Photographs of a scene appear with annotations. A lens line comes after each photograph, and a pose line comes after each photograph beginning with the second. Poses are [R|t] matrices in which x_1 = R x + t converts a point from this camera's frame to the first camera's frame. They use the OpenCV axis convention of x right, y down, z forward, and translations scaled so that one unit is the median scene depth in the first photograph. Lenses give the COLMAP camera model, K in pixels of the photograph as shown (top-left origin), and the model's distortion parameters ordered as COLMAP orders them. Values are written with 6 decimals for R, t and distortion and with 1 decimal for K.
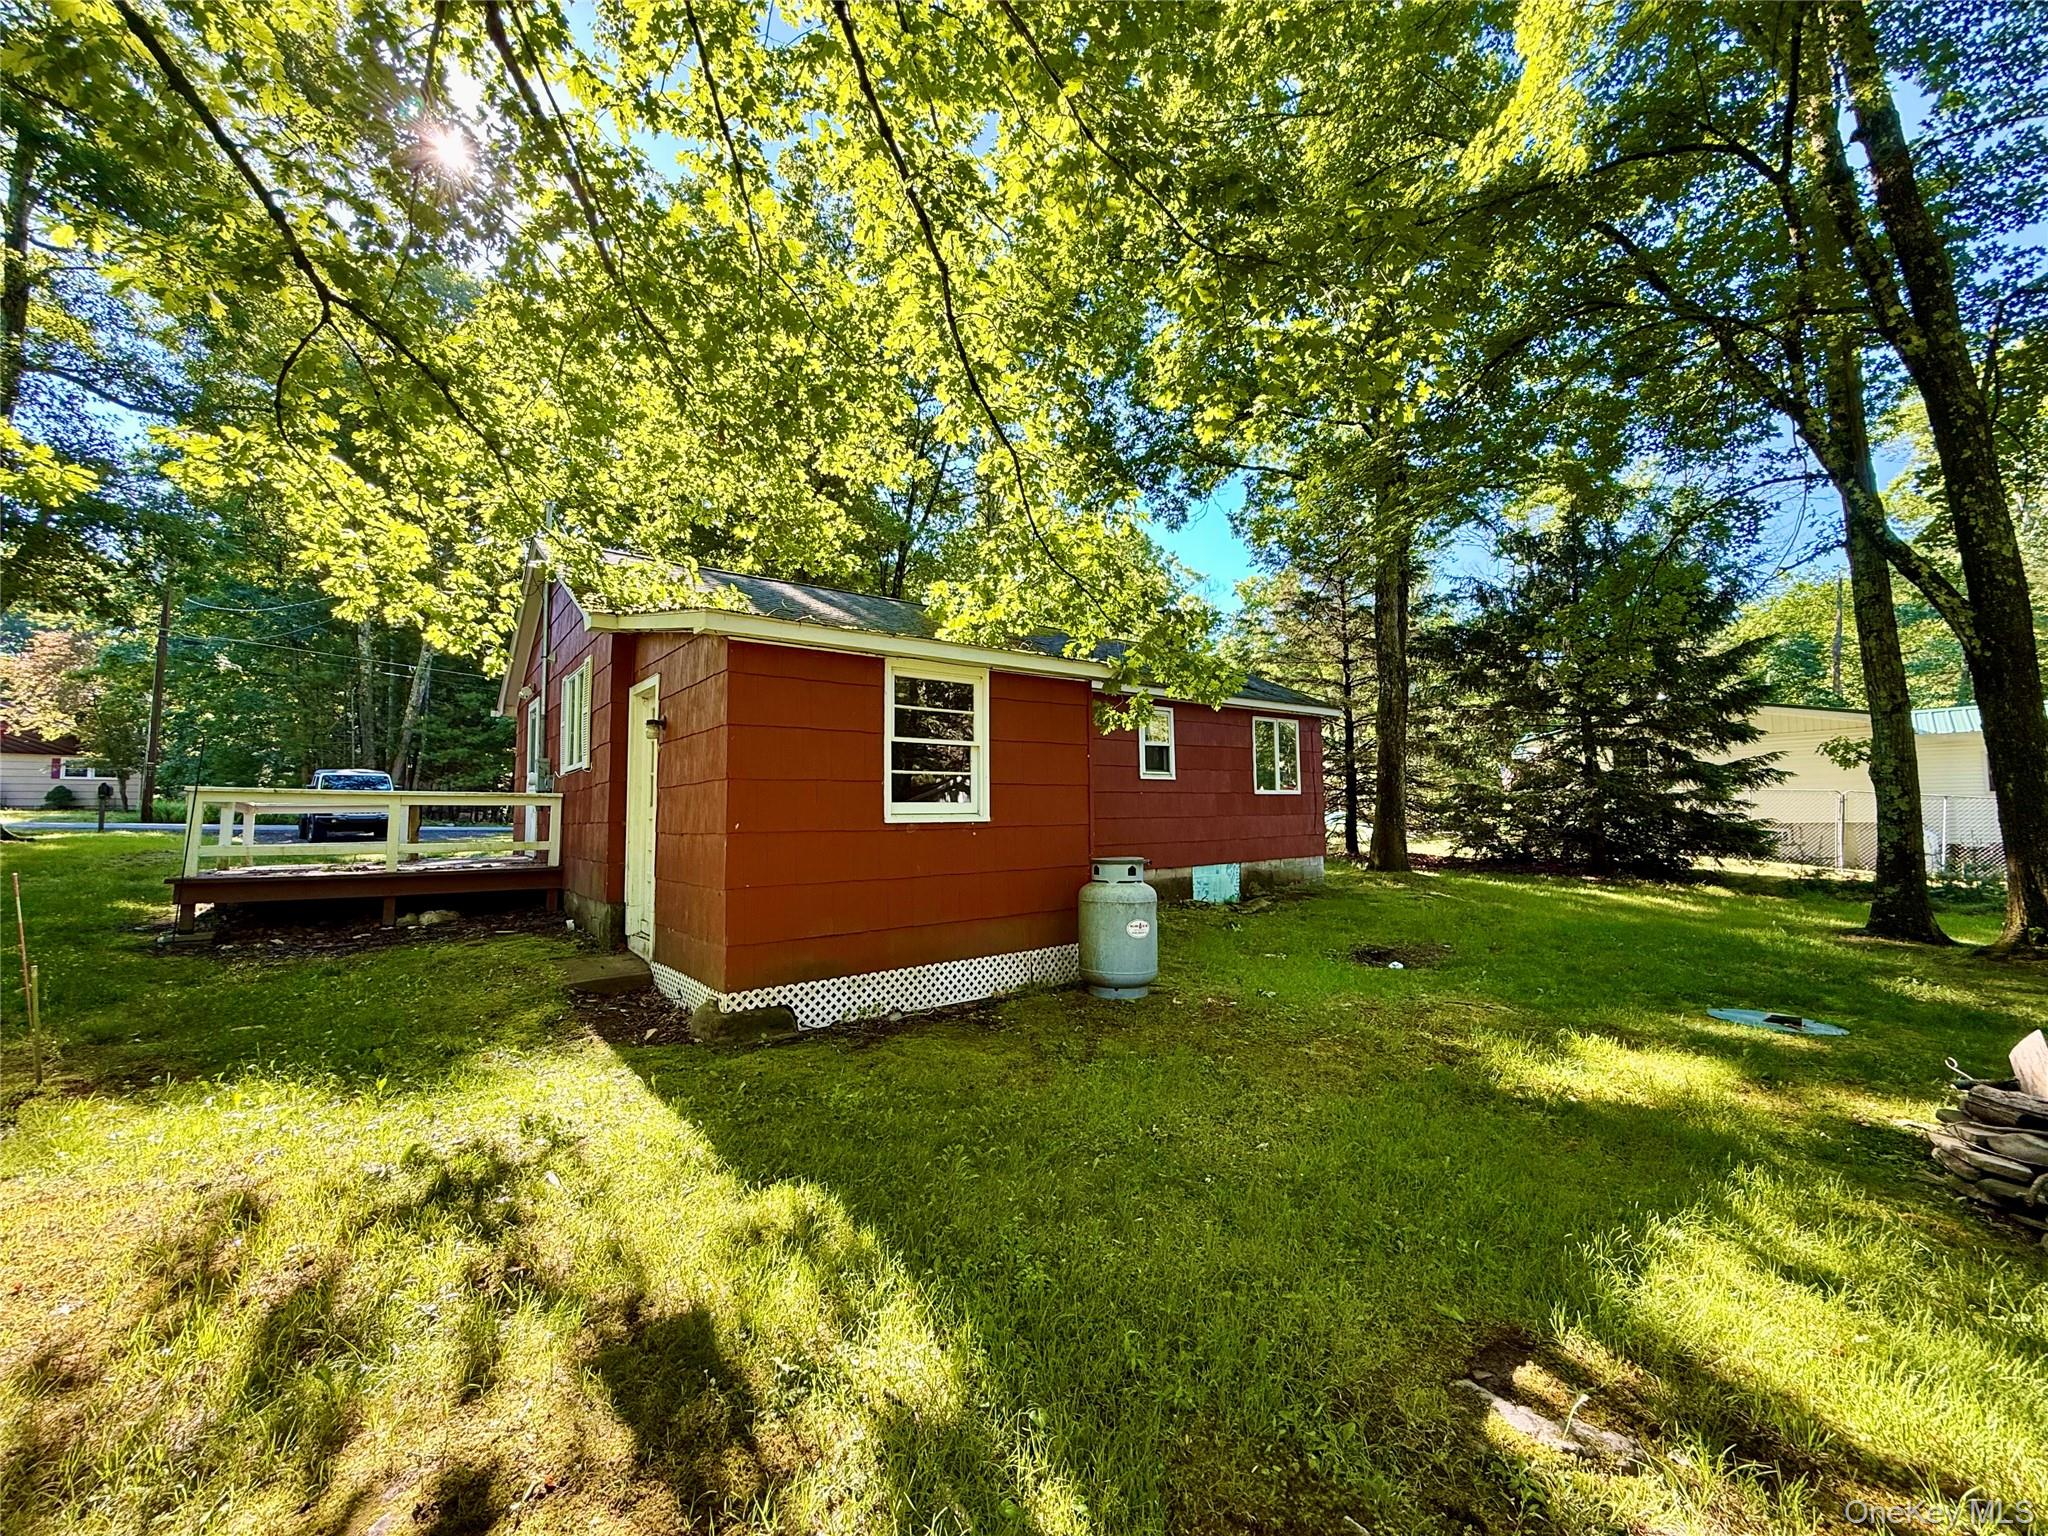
lens RADIAL K [[817.3, 0, 1017.3], [0, 817.3, 765.4], [0, 0, 1]] dist [0.001209, -0.000074]
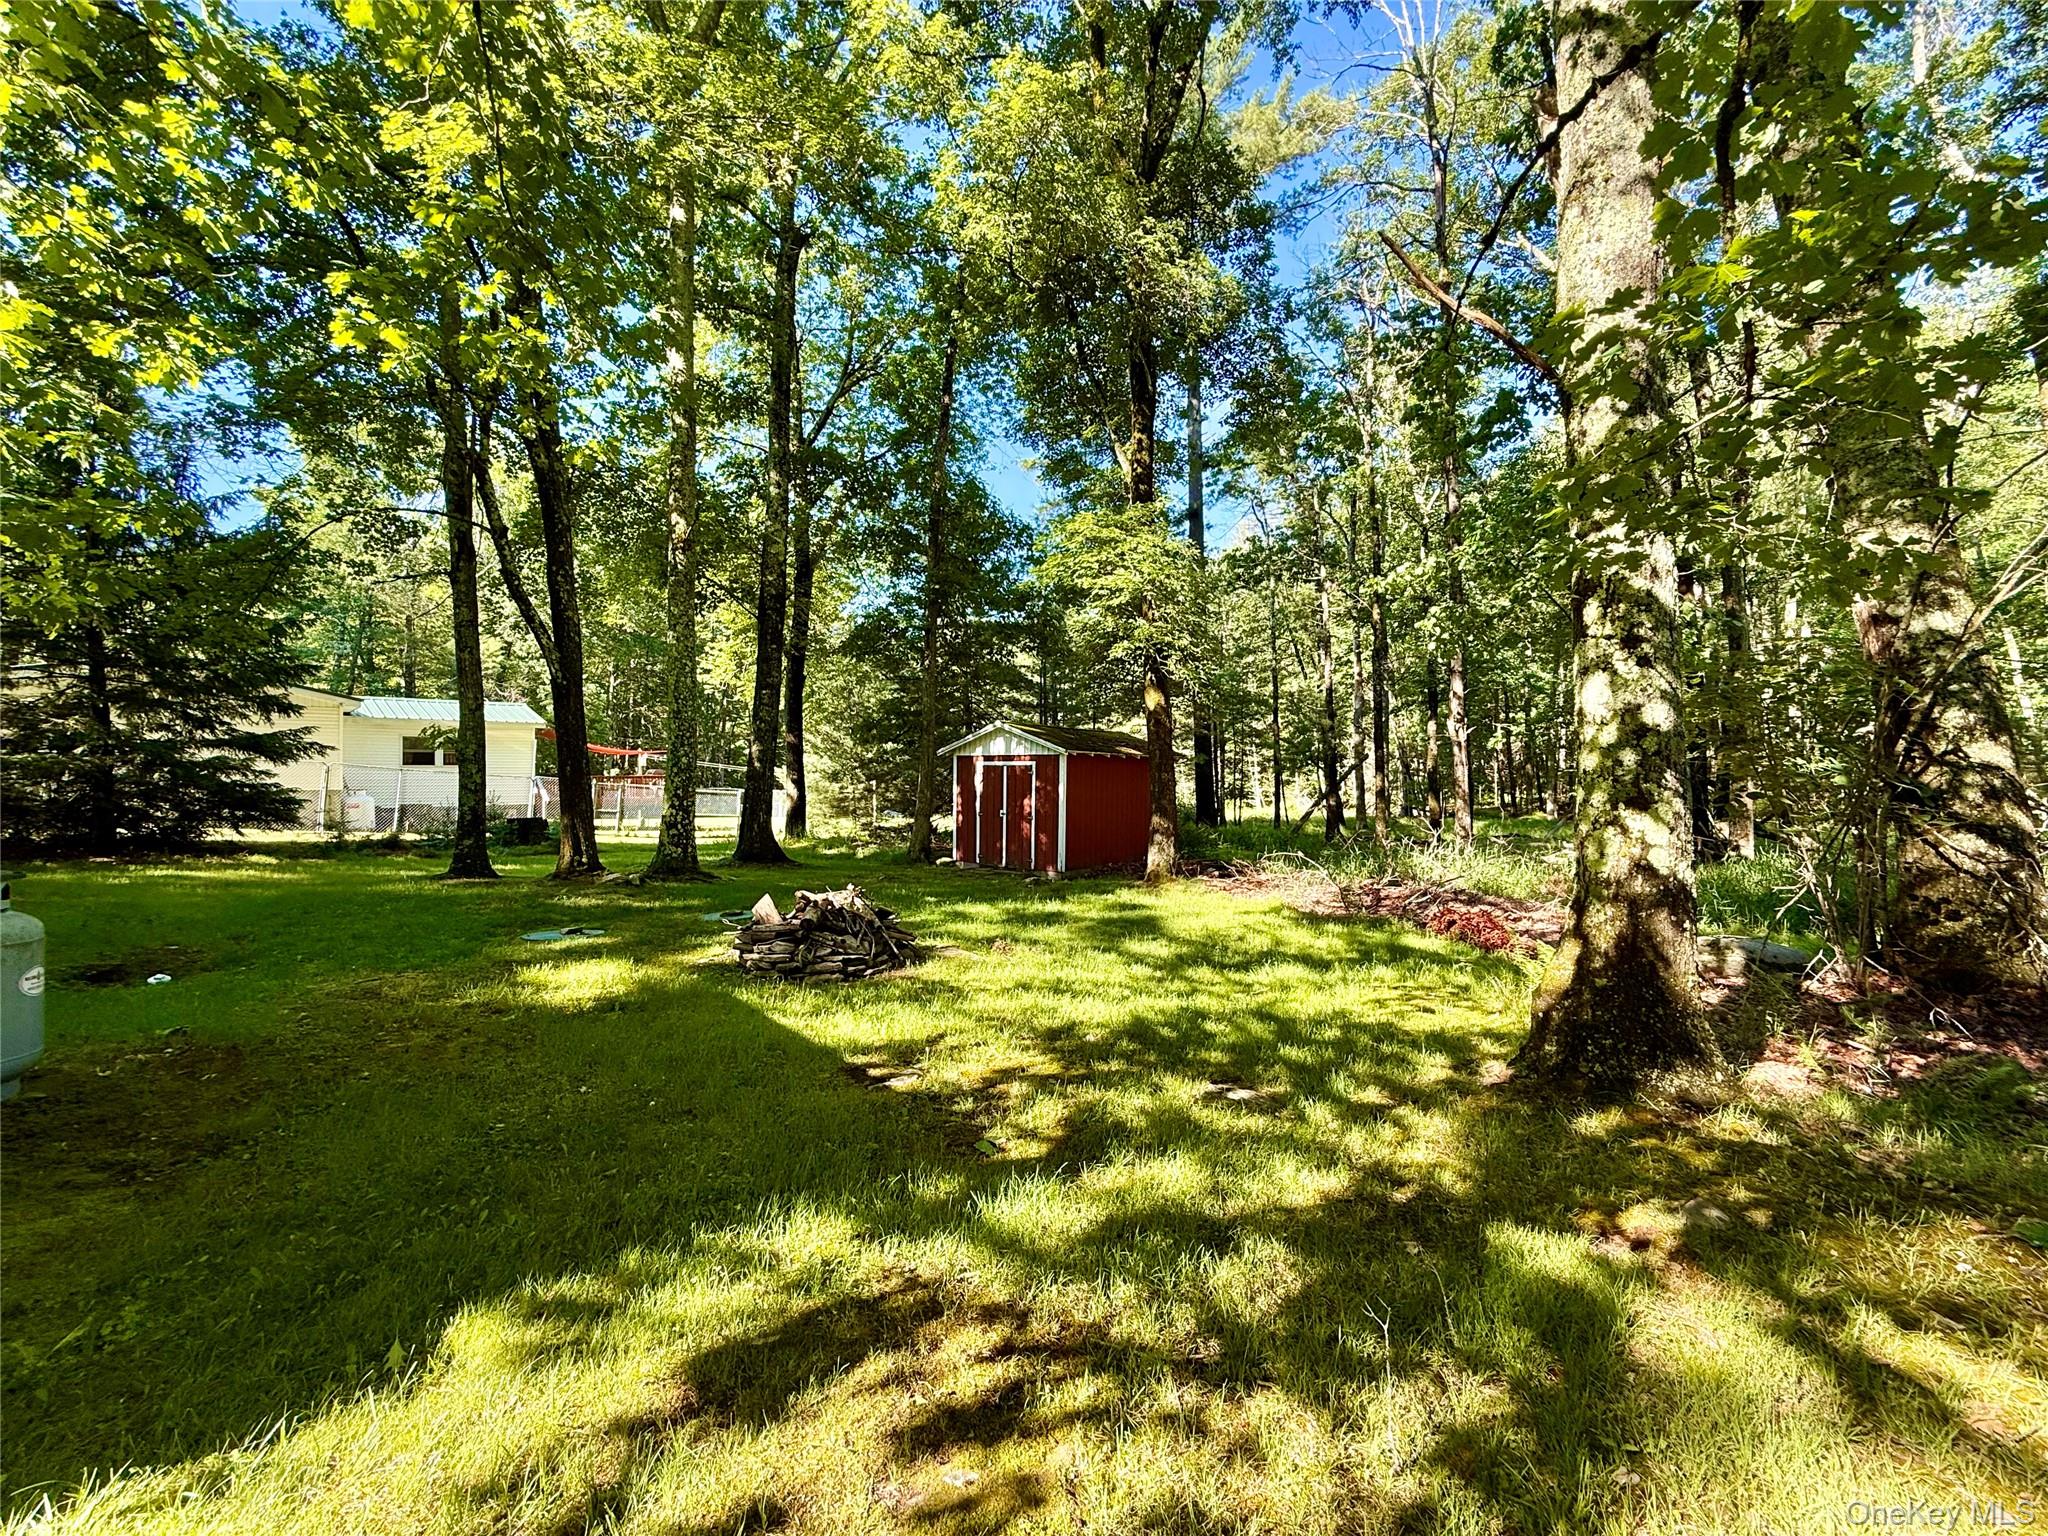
lens RADIAL K [[817.3, 0, 1017.3], [0, 817.3, 765.4], [0, 0, 1]] dist [0.001209, -0.000074]
pose [[-0.045298, 0.017472, 0.998821, -0.292166], [-0.060105, 0.997988, -0.020183, 0.000770], [-0.997164, -0.060949, -0.044156, 0.159454]]
